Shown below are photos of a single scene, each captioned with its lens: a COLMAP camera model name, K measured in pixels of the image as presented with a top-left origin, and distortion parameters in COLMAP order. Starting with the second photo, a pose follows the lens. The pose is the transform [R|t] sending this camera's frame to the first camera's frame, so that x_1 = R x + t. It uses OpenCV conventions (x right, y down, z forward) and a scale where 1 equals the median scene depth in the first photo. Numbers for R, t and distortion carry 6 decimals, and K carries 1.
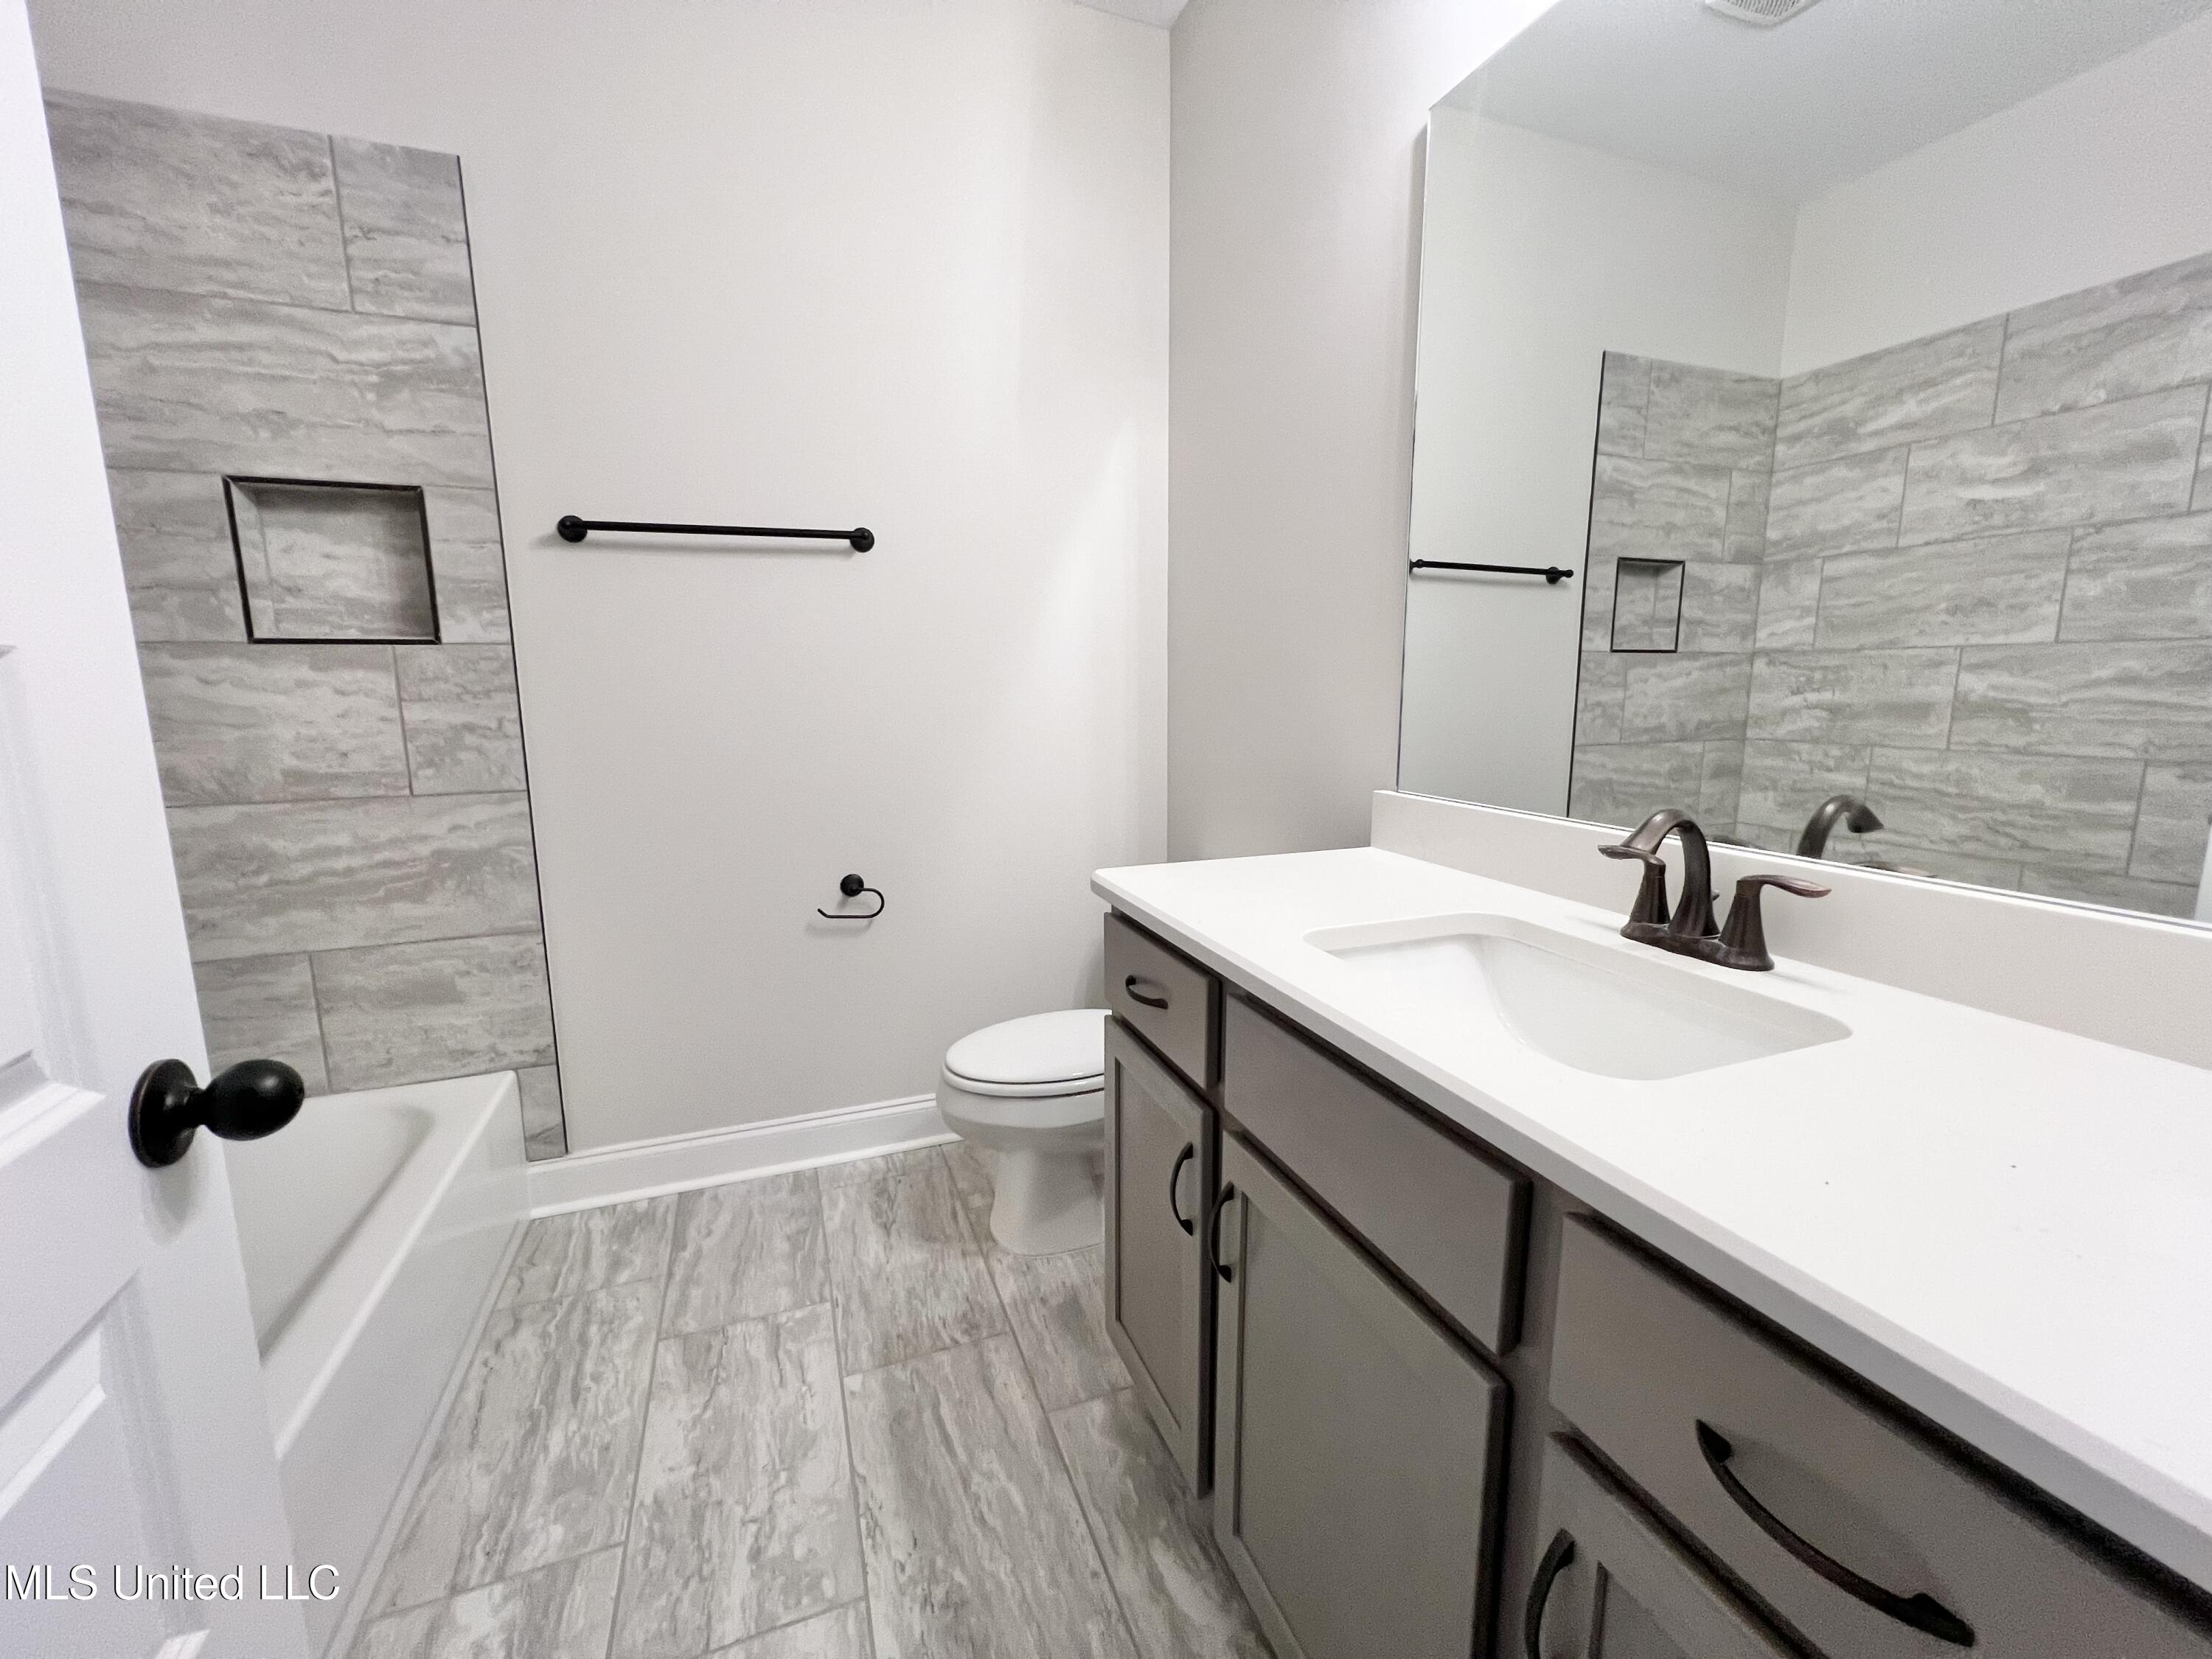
lens RADIAL K [[889.9, 0, 1100.4], [0, 889.9, 825.4], [0, 0, 1]] dist [-0.001237, 0.000052]
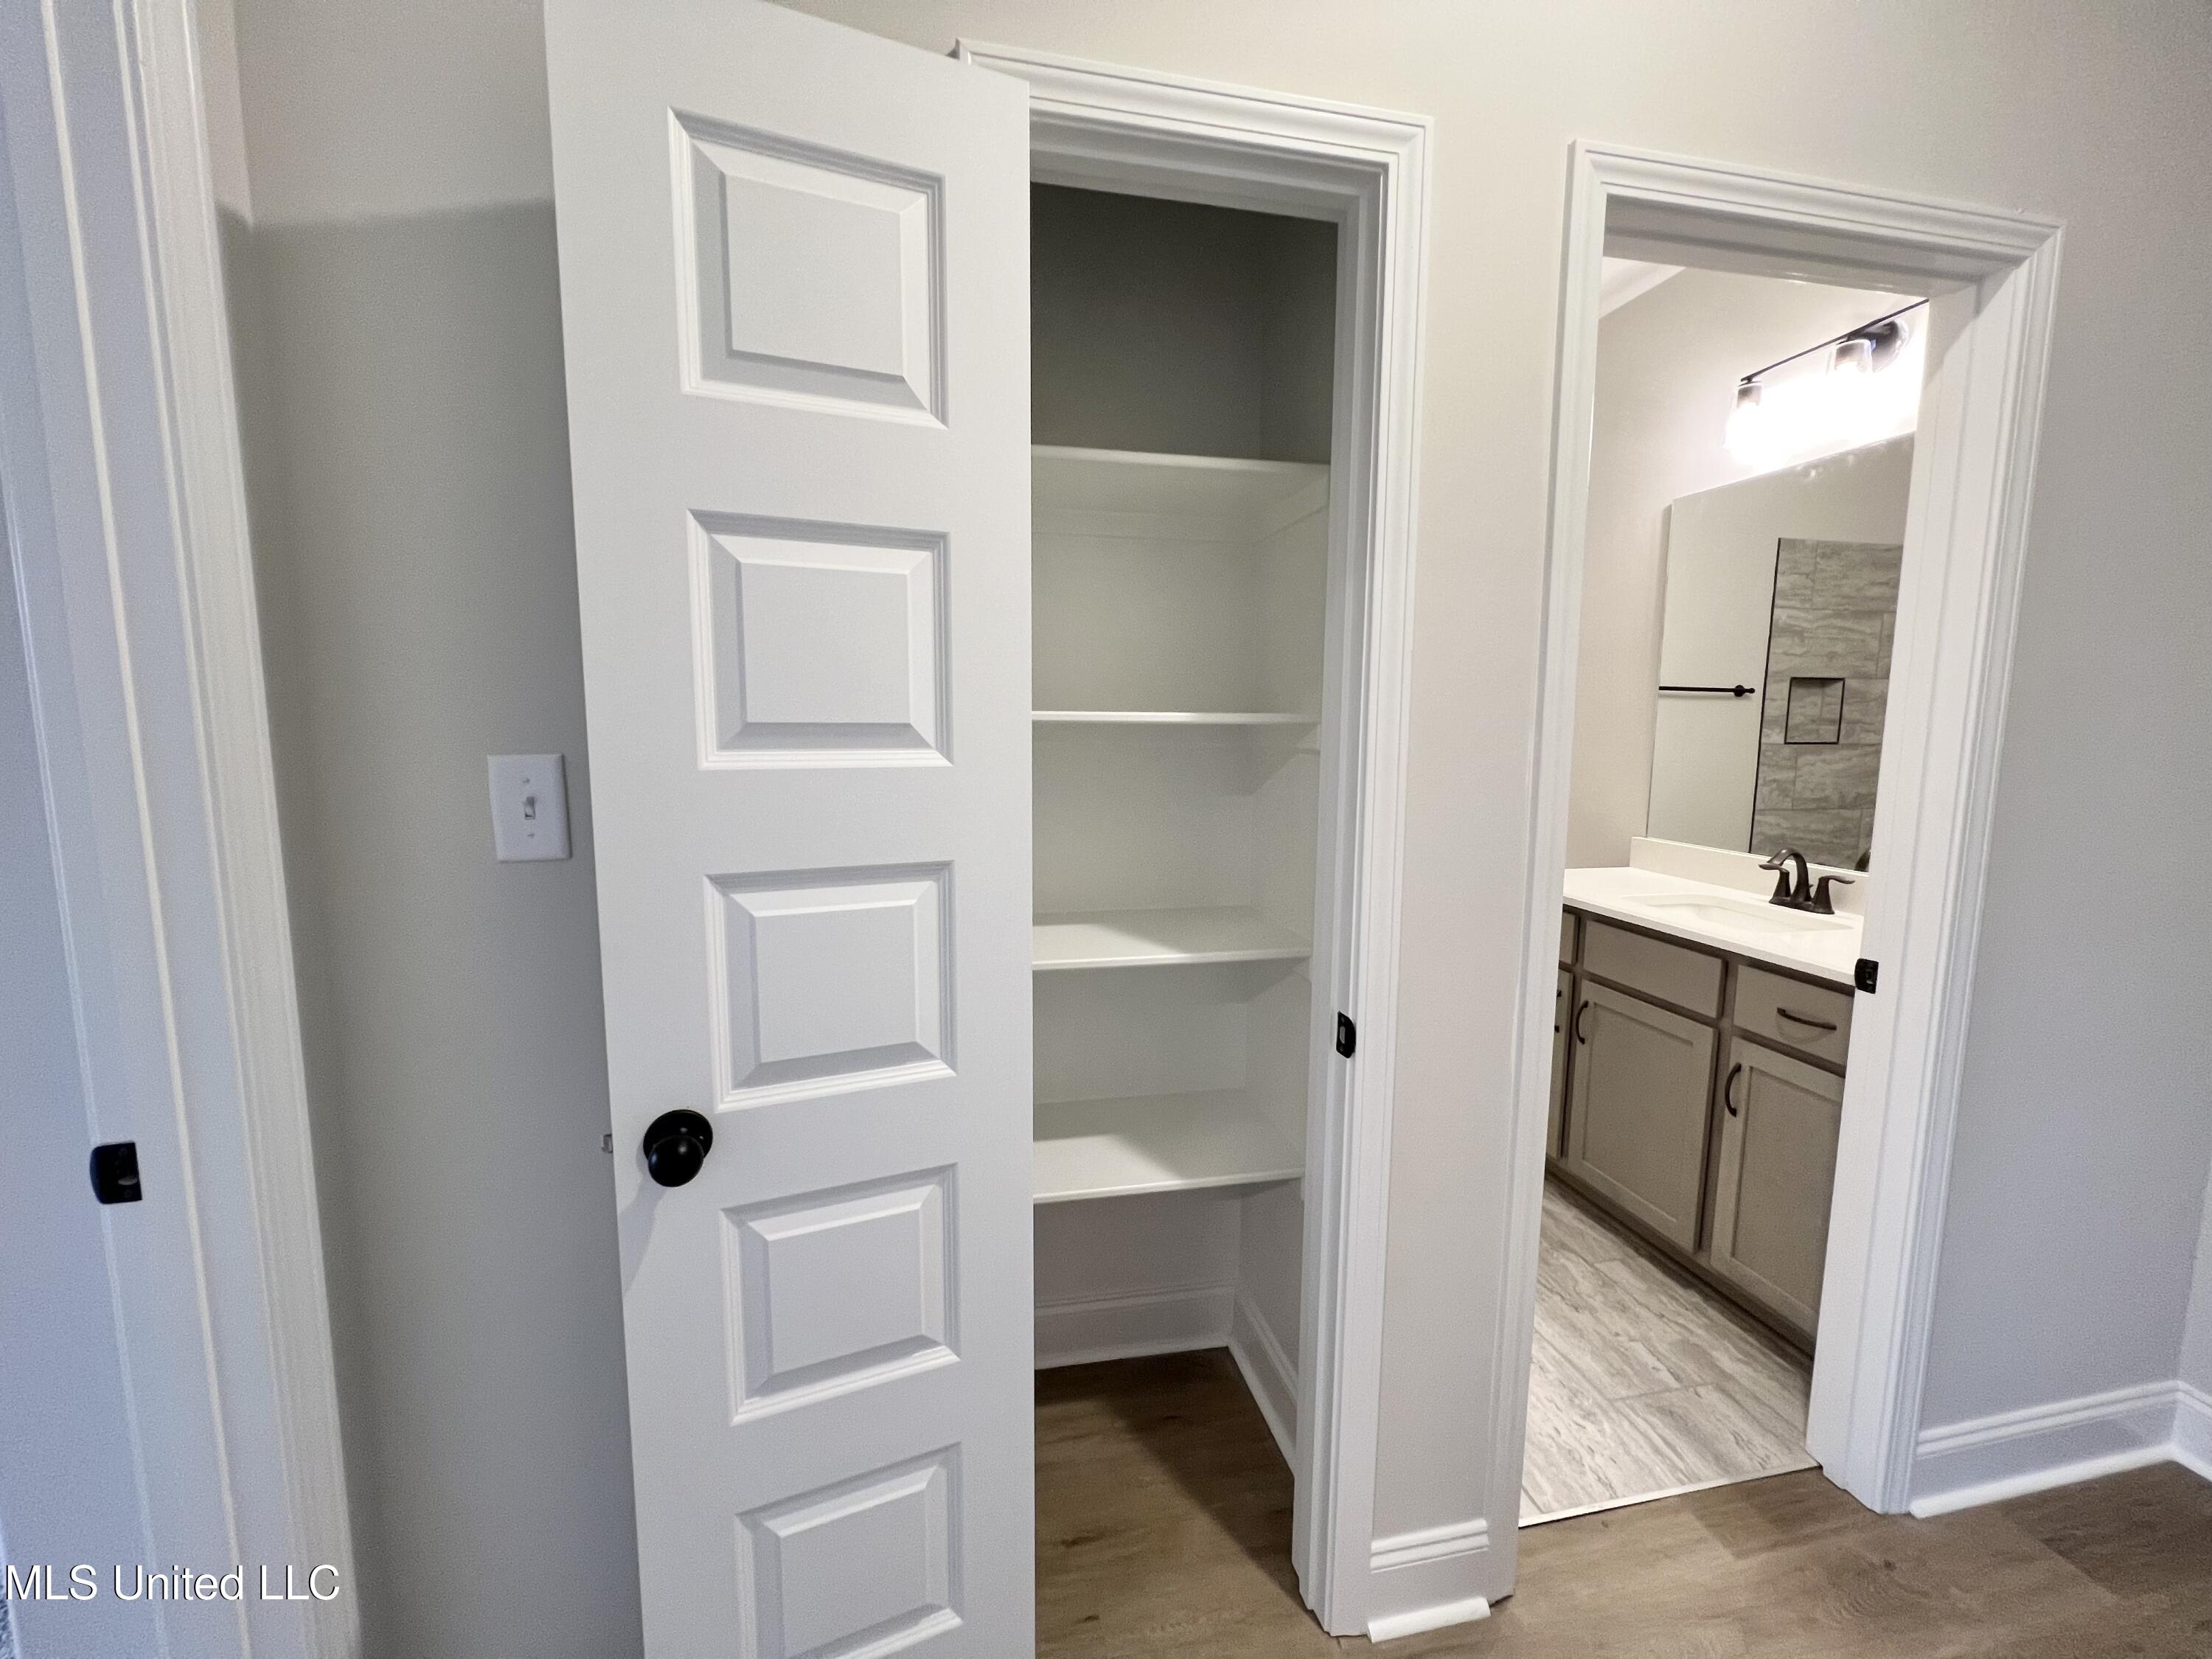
lens RADIAL K [[879.3, 0, 1106.0], [0, 879.3, 829.5], [0, 0, 1]] dist [0.001844, 0.000247]
pose [[0.987749, 0.028160, -0.153492, -0.267265], [-0.034136, 0.998753, -0.036436, 0.026289], [0.152274, 0.041229, 0.987478, -0.530944]]
